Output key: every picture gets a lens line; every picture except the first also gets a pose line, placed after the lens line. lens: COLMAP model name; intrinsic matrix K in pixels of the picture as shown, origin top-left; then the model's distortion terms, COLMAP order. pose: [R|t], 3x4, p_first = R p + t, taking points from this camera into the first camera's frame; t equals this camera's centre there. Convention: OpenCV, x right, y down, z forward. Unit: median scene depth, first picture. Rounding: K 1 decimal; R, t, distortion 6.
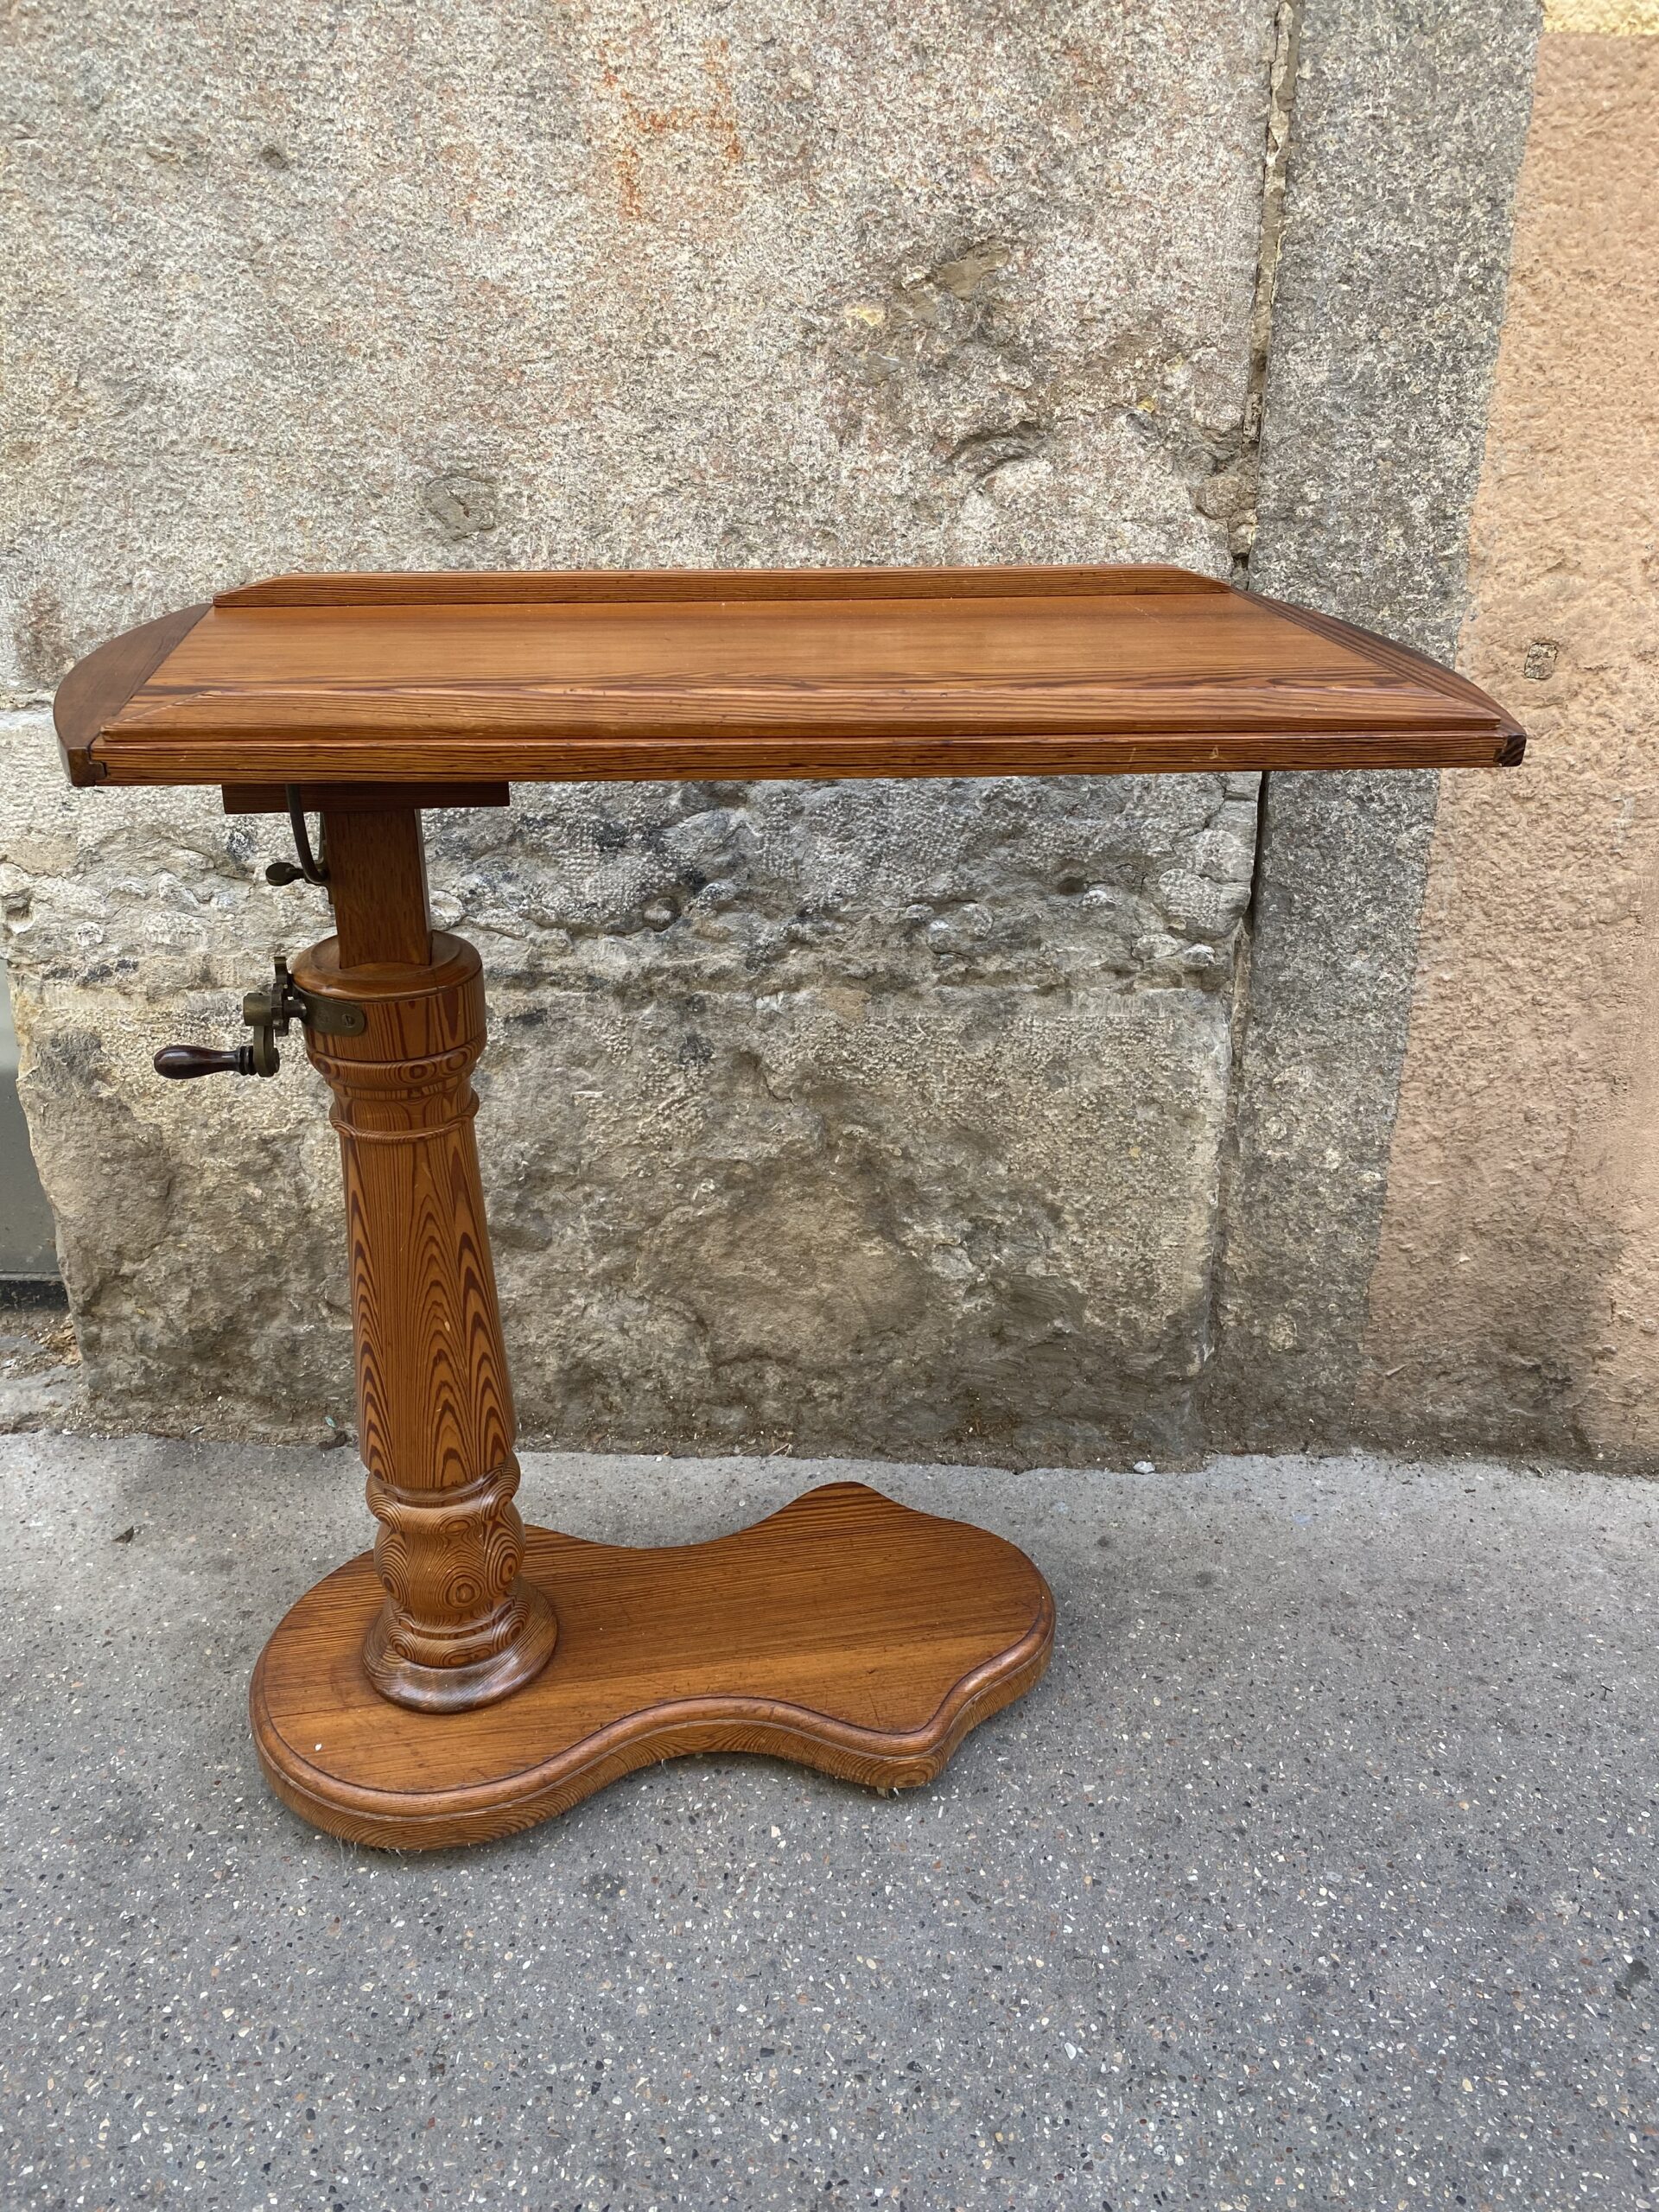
lens RADIAL K [[1647.4, 0, 829.4], [0, 1647.4, 1097.1], [0, 0, 1]] dist [0.036033, -0.021367]
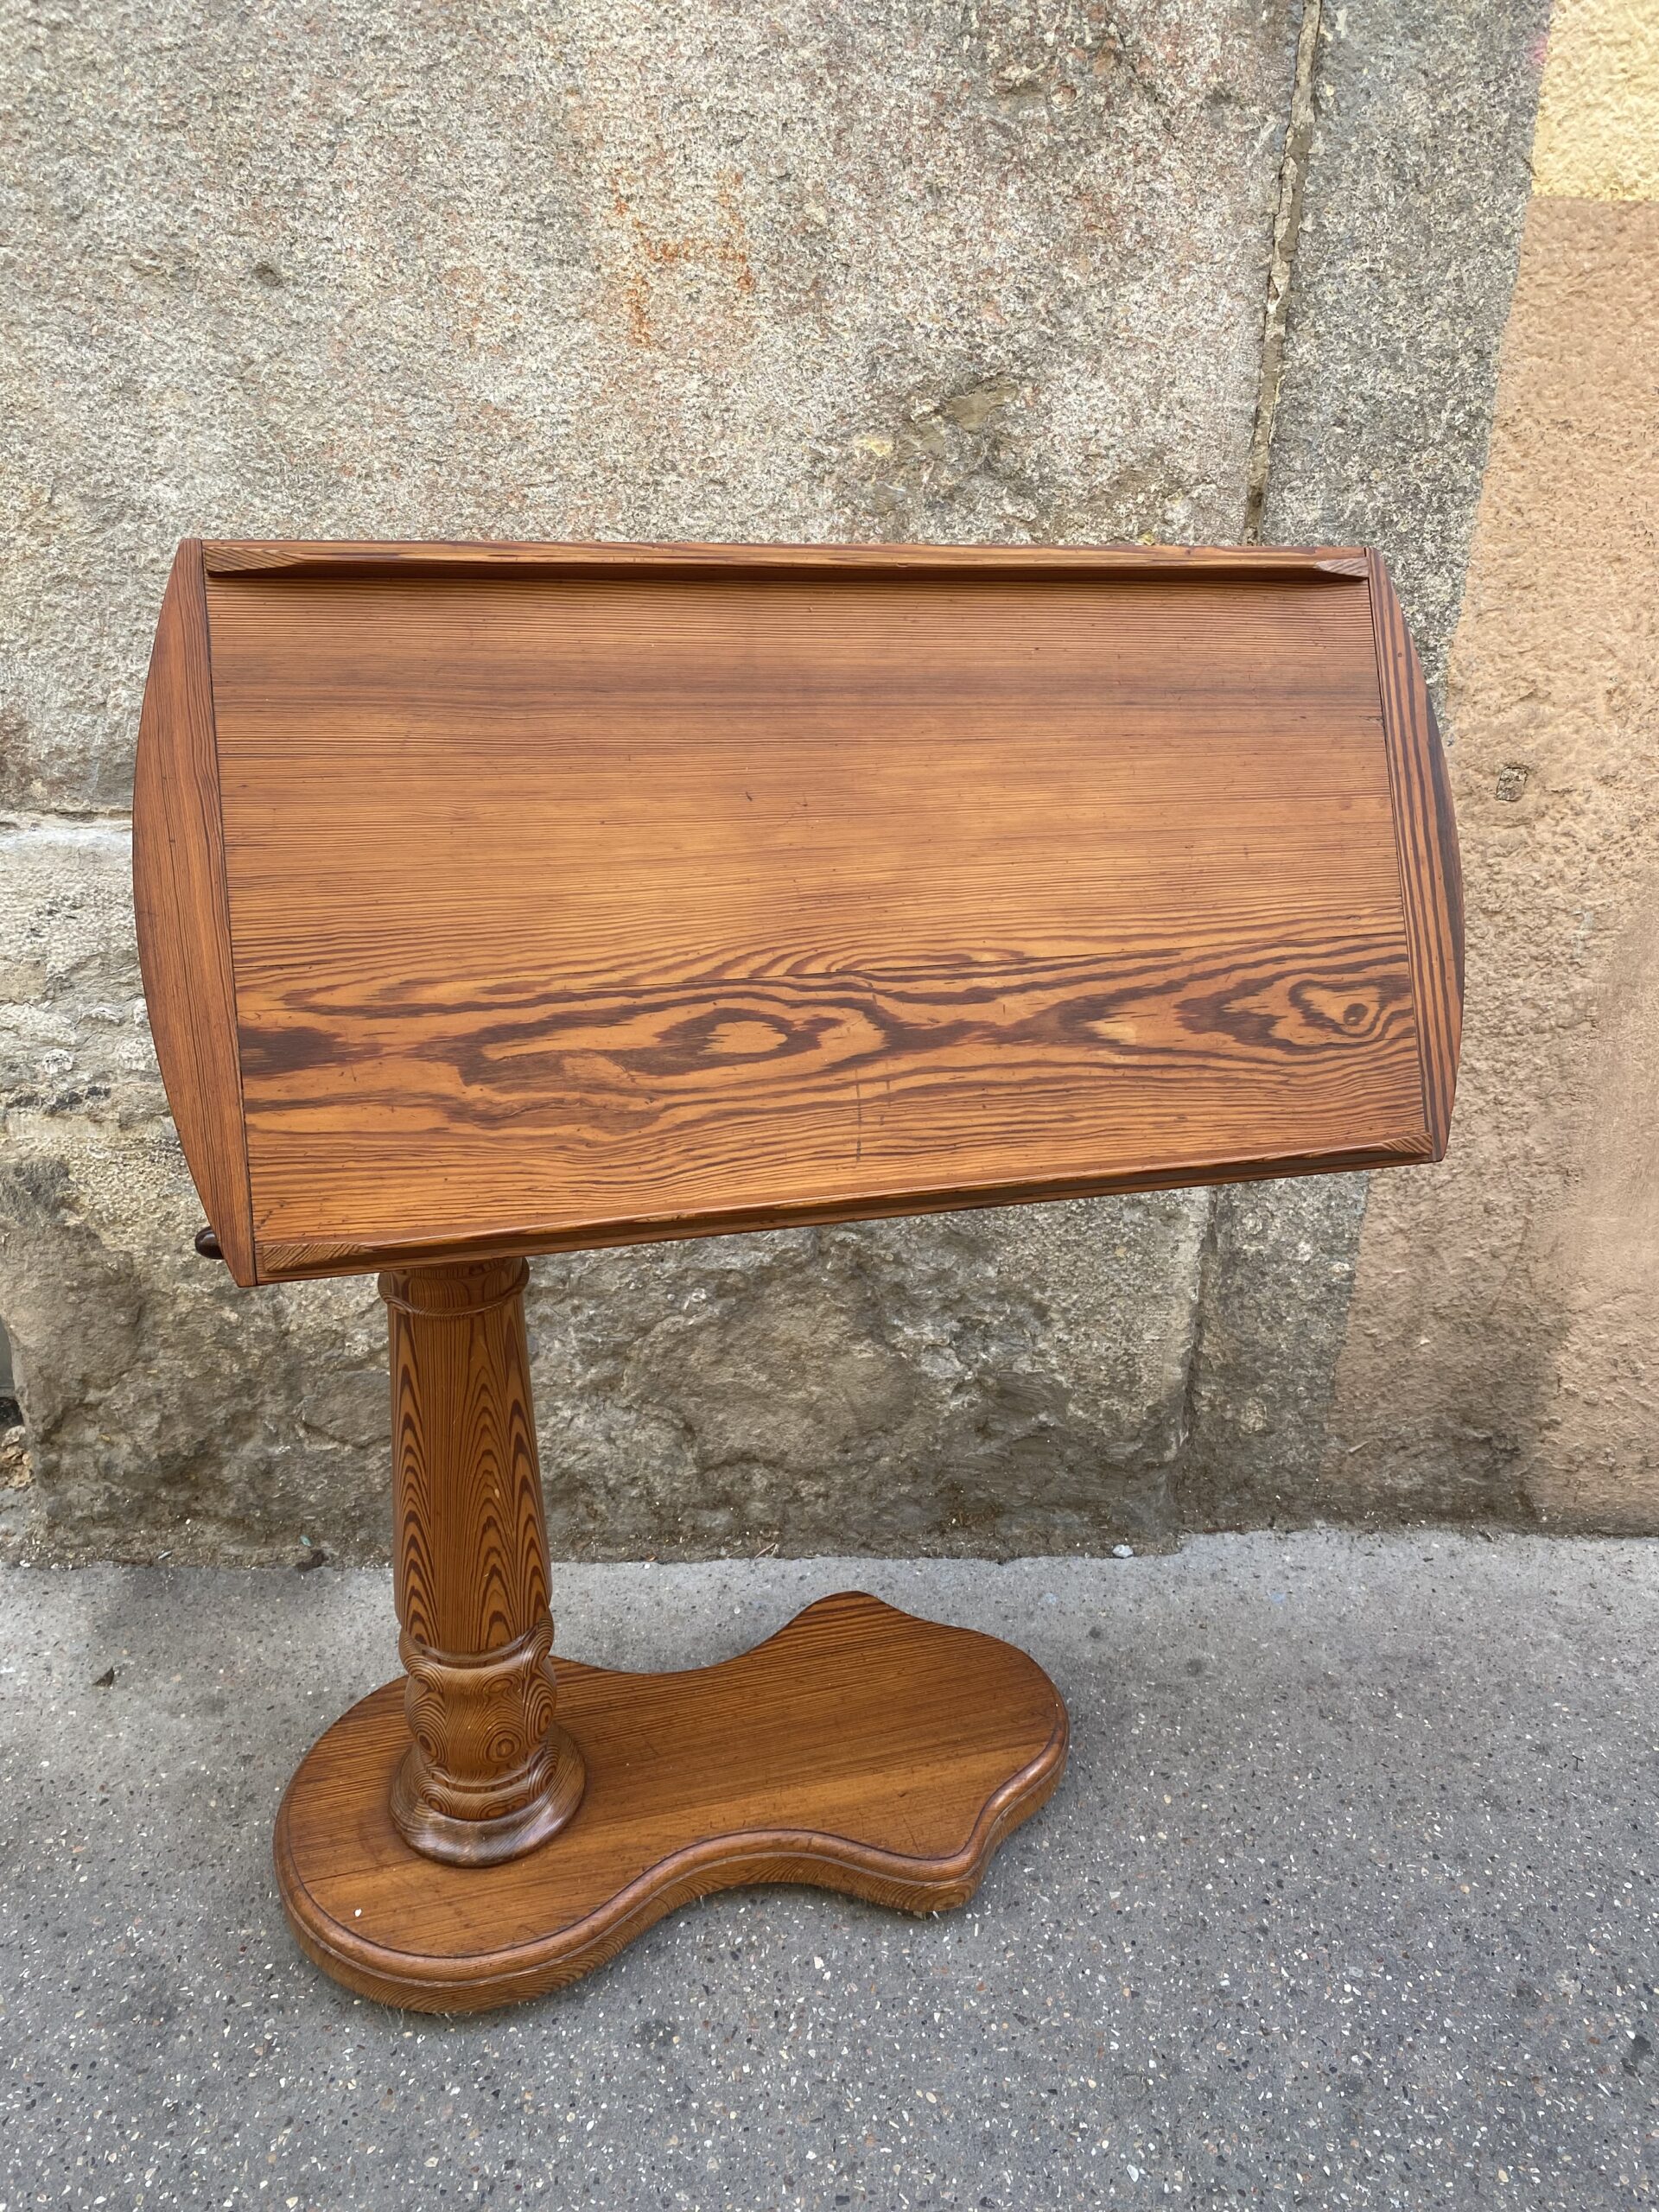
lens RADIAL K [[1652.4, 0, 831.8], [0, 1652.4, 1119.7], [0, 0, 1]] dist [0.017496, 0.000546]
pose [[0.995155, -0.019092, 0.096446, -0.107048], [0.017241, 0.999652, 0.019983, -0.086172], [-0.096794, -0.018224, 0.995138, 0.002797]]
